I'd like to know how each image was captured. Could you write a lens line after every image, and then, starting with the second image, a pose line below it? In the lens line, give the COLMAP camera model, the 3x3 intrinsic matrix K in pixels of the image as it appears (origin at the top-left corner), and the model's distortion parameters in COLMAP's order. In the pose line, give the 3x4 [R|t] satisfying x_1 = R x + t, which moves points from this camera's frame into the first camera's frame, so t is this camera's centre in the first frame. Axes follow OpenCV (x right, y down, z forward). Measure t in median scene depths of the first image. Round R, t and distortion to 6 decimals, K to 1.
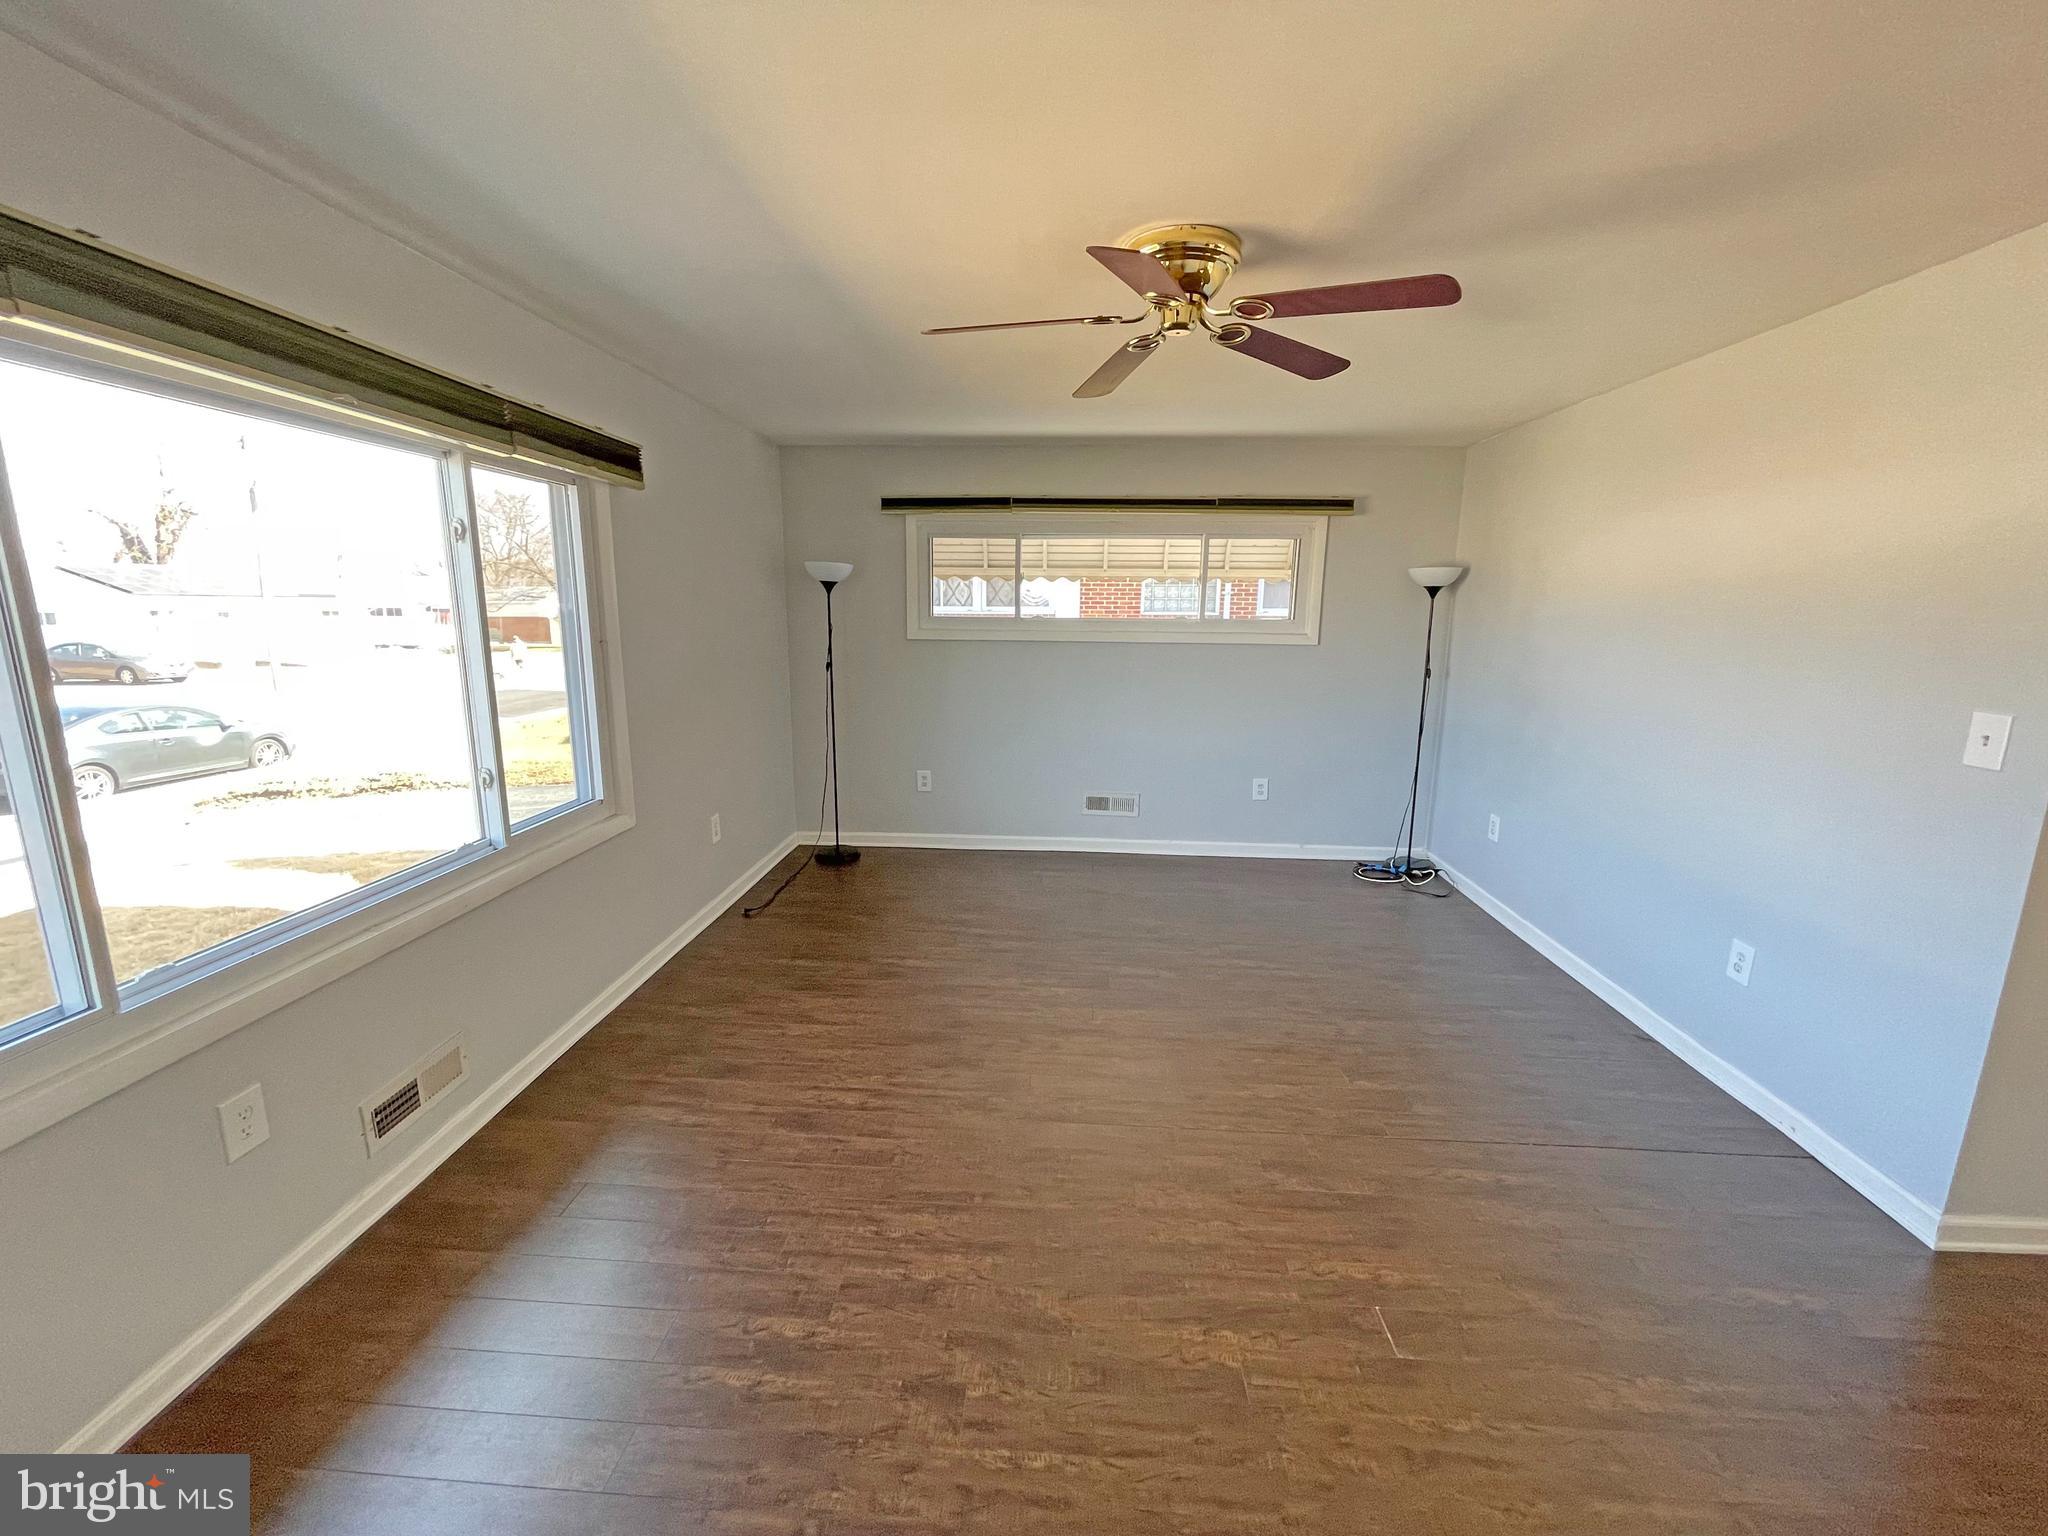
lens RADIAL K [[825.8, 0, 1016.6], [0, 825.8, 765.3], [0, 0, 1]] dist [-0.001913, 0.000103]
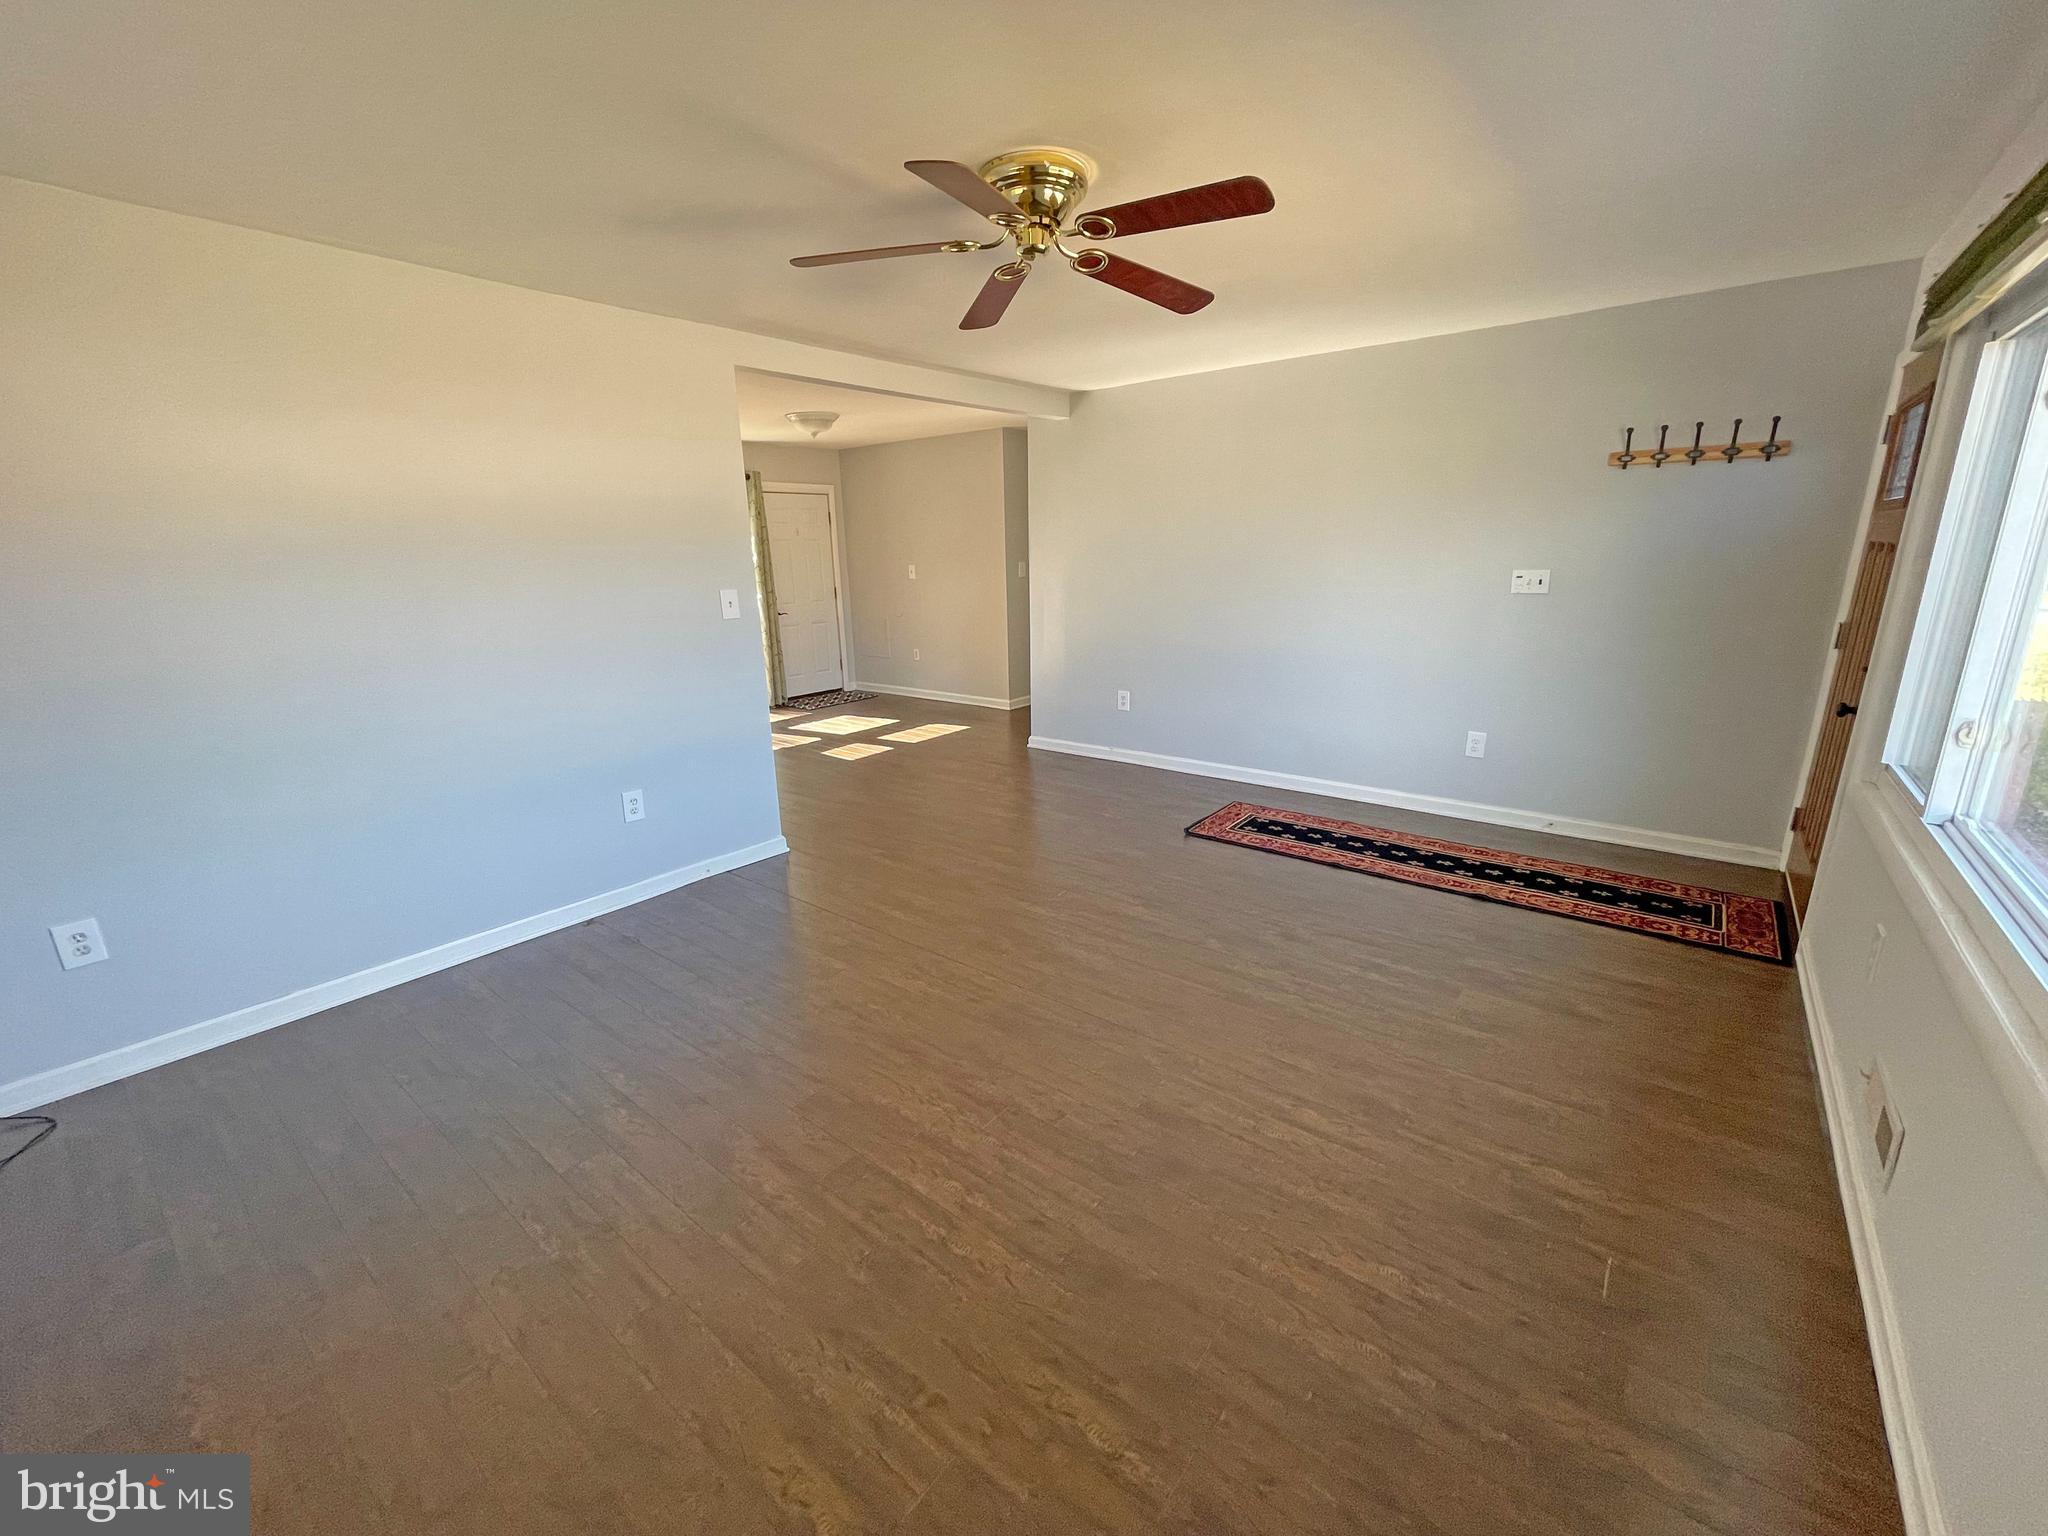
lens RADIAL K [[825.8, 0, 1016.6], [0, 825.8, 765.3], [0, 0, 1]] dist [-0.001913, 0.000103]
pose [[-0.814179, -0.140229, 0.563426, -0.216785], [0.126238, 0.904428, 0.407521, -0.168399], [-0.566725, 0.402921, -0.718664, 0.932447]]
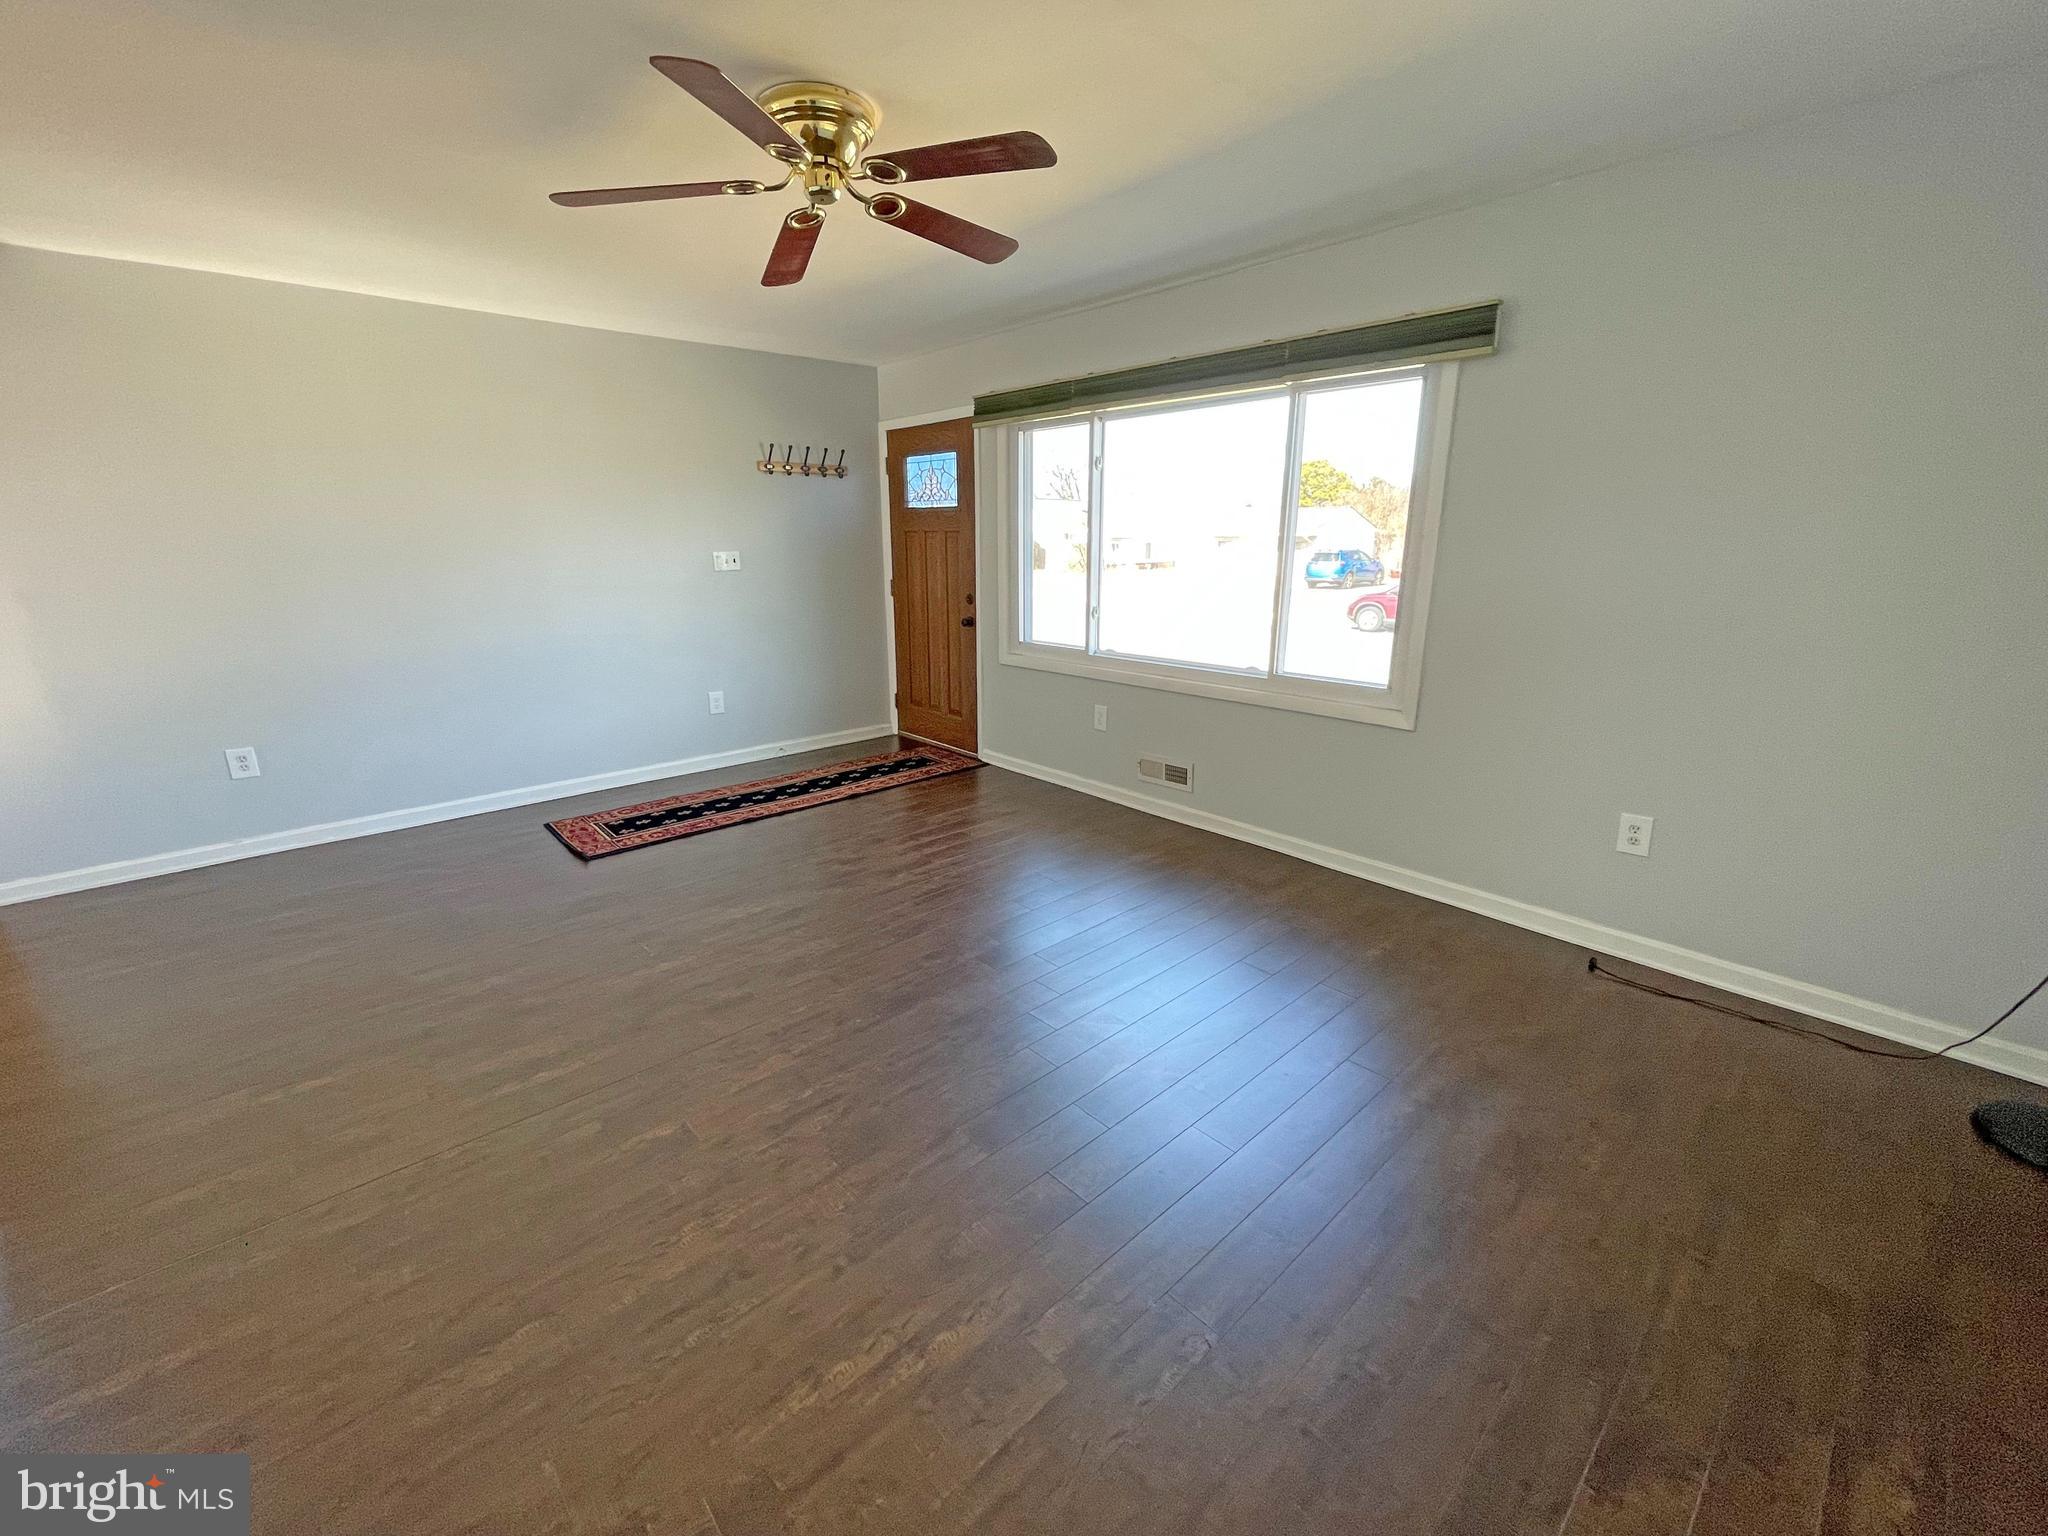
lens RADIAL K [[825.8, 0, 1016.6], [0, 825.8, 765.3], [0, 0, 1]] dist [-0.001913, 0.000103]
pose [[-0.701356, 0.187312, -0.687760, 0.388327], [-0.139672, 0.910039, 0.390283, -0.147727], [0.698993, 0.369788, -0.612099, 0.931045]]
